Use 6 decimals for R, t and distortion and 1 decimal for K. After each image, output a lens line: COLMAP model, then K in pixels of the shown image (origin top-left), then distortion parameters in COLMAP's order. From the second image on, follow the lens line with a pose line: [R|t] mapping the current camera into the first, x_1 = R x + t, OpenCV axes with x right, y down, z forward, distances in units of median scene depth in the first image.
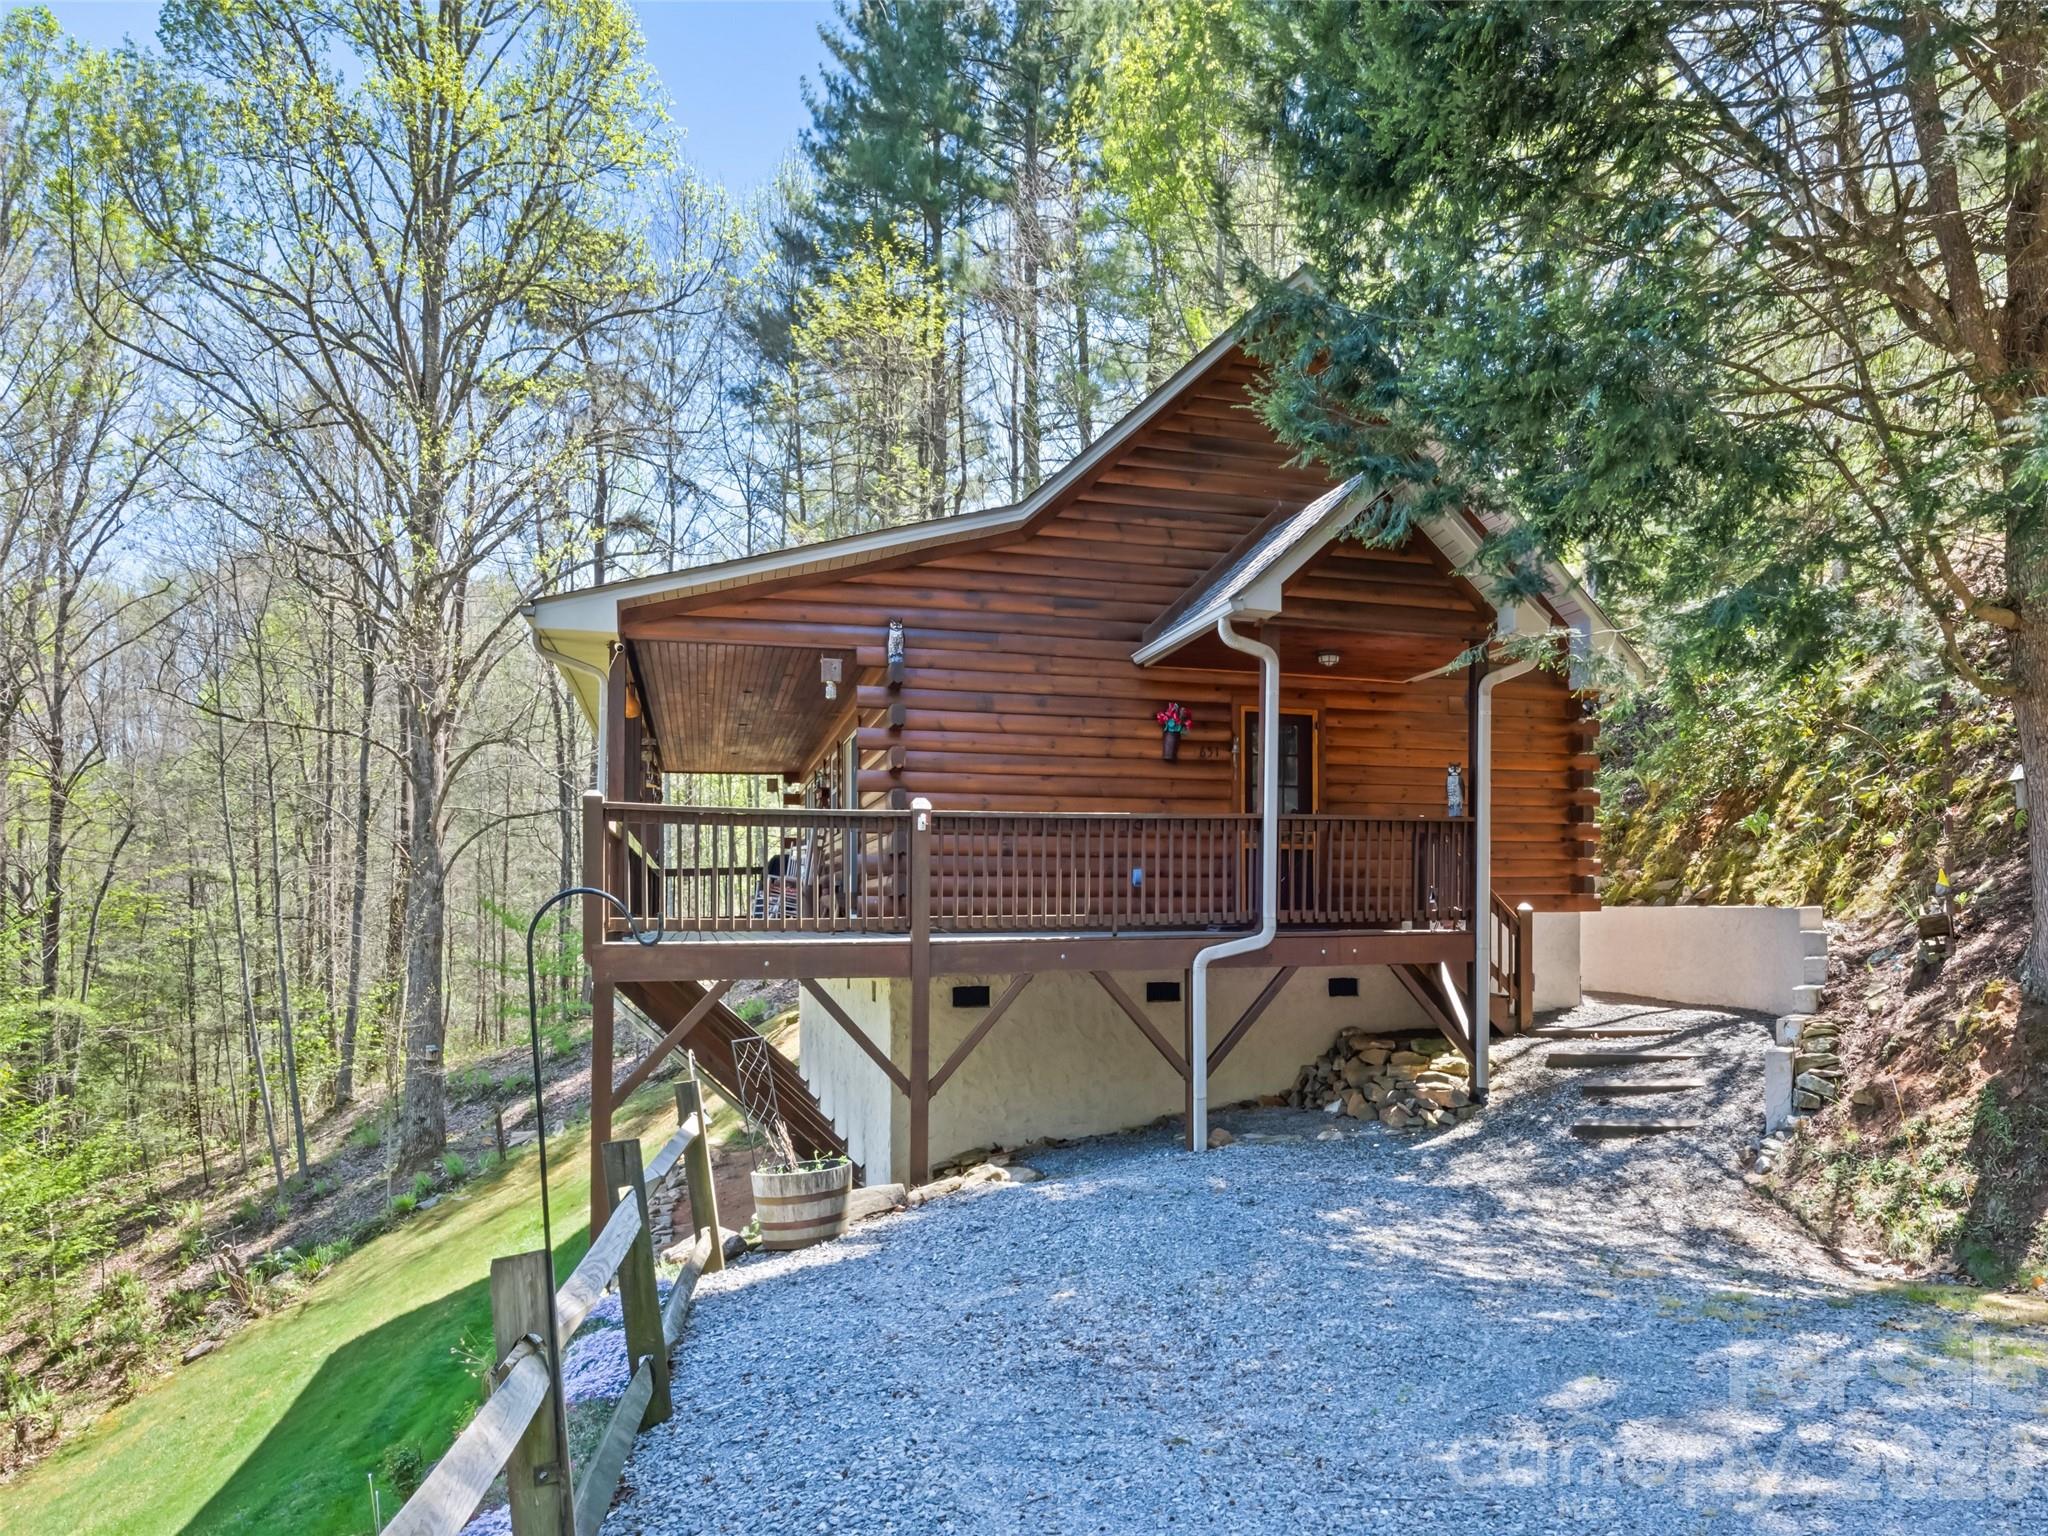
lens RADIAL K [[1491.6, 0, 1045.4], [0, 1491.6, 907.5], [0, 0, 1]] dist [0.007492, -0.001486]
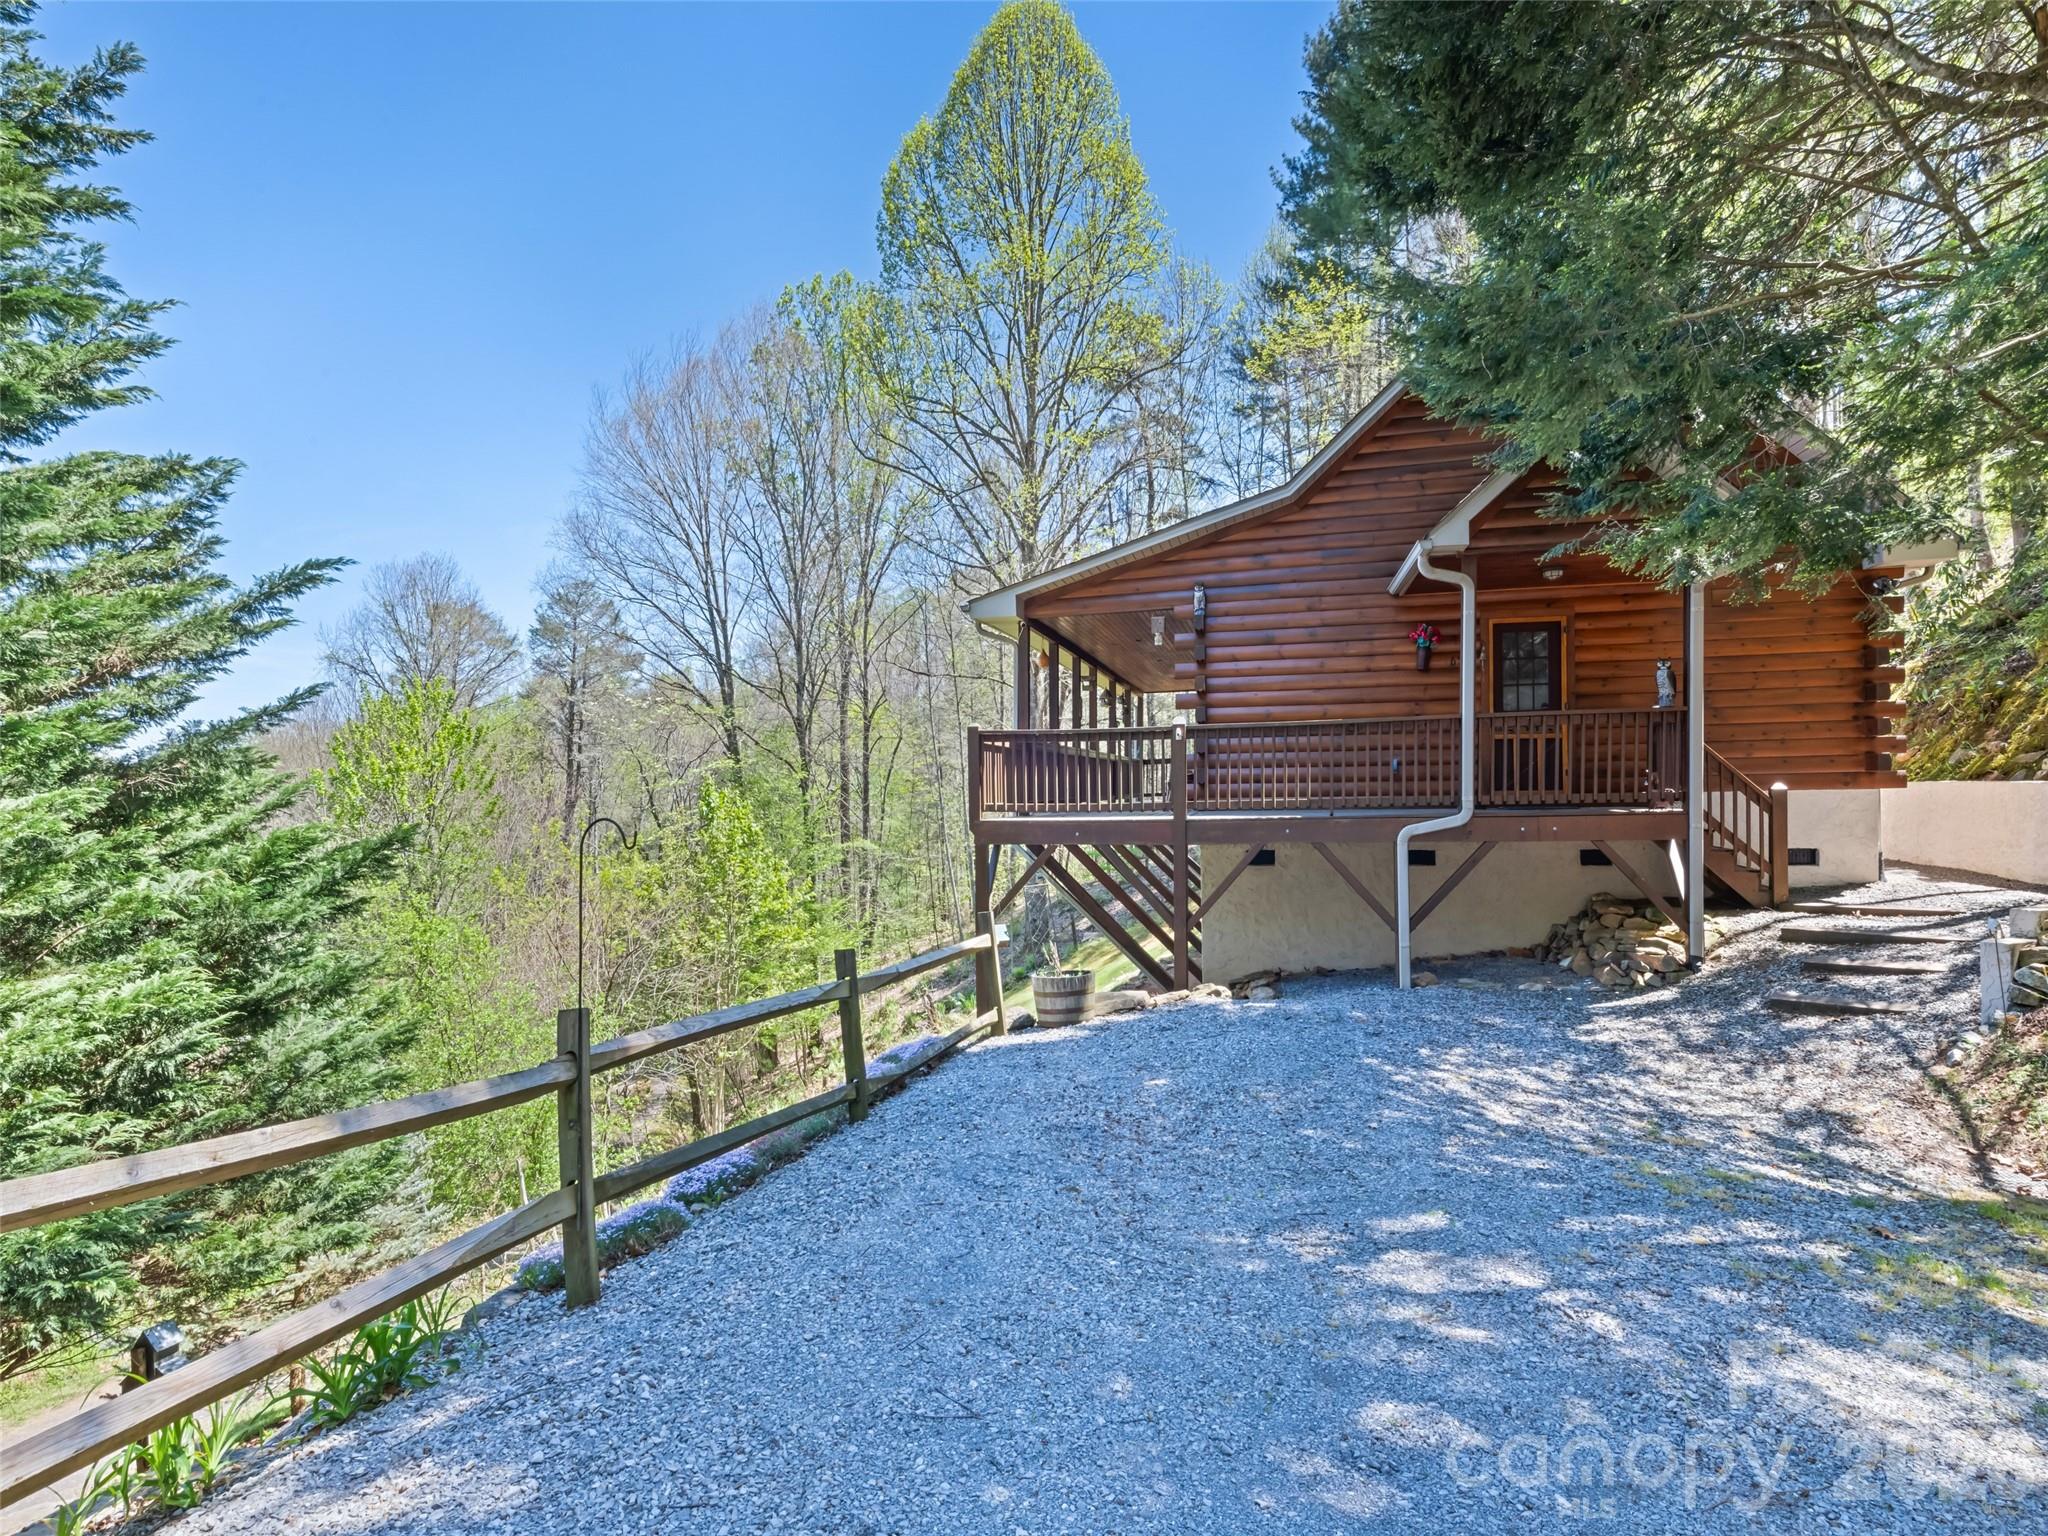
lens RADIAL K [[1120.5, 0, 1019.7], [0, 1120.5, 780.9], [0, 0, 1]] dist [-0.008329, -0.005652]
pose [[0.813752, -0.010307, -0.581120, 0.376914], [0.019434, 0.999766, 0.009481, -0.024150], [0.580887, -0.019008, 0.813762, 0.060866]]
